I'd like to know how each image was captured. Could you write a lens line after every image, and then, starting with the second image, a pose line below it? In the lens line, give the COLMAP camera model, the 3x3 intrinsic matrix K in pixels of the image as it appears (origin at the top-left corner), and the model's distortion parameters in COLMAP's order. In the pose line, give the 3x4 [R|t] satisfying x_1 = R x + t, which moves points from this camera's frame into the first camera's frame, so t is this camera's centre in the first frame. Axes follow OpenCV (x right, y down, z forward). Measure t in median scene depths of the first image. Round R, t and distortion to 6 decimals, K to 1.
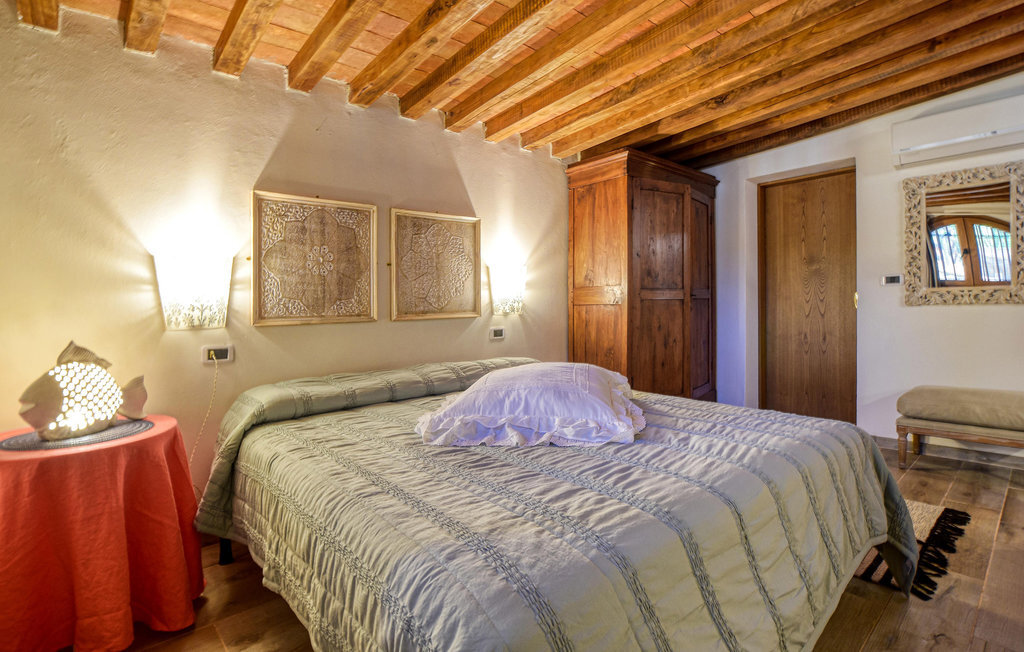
lens RADIAL K [[498.5, 0, 529.0], [0, 498.5, 321.6], [0, 0, 1]] dist [-0.026035, 0.000839]
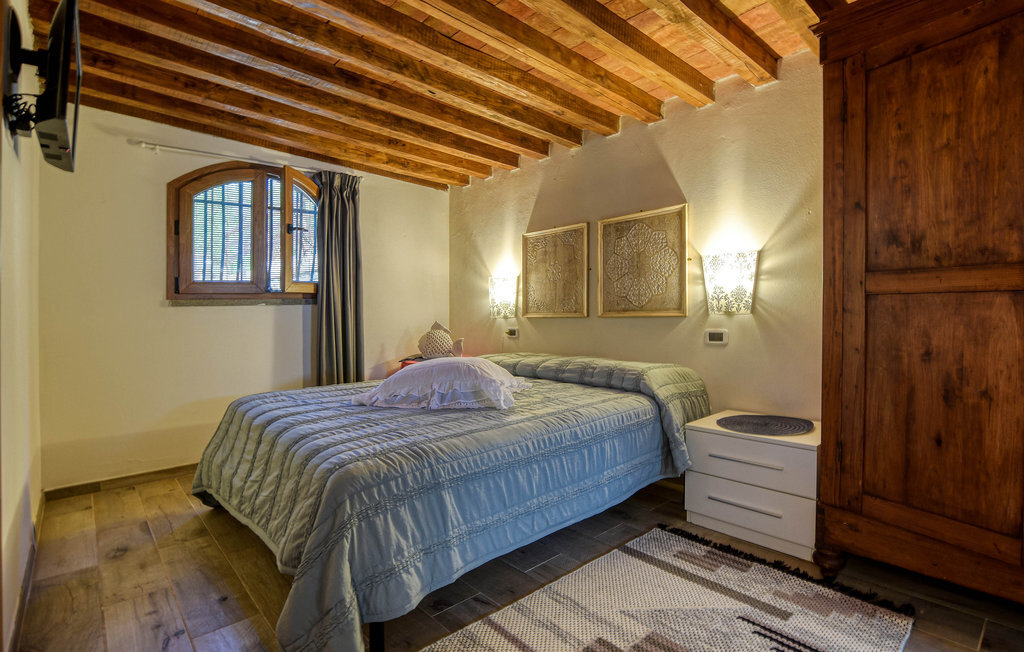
lens RADIAL K [[498.5, 0, 529.0], [0, 498.5, 321.6], [0, 0, 1]] dist [-0.026035, 0.000839]
pose [[0.002330, 0.054196, -0.998528, 0.815392], [0.000497, 0.998530, 0.054197, -0.049839], [0.999997, -0.000622, 0.002299, 0.753996]]
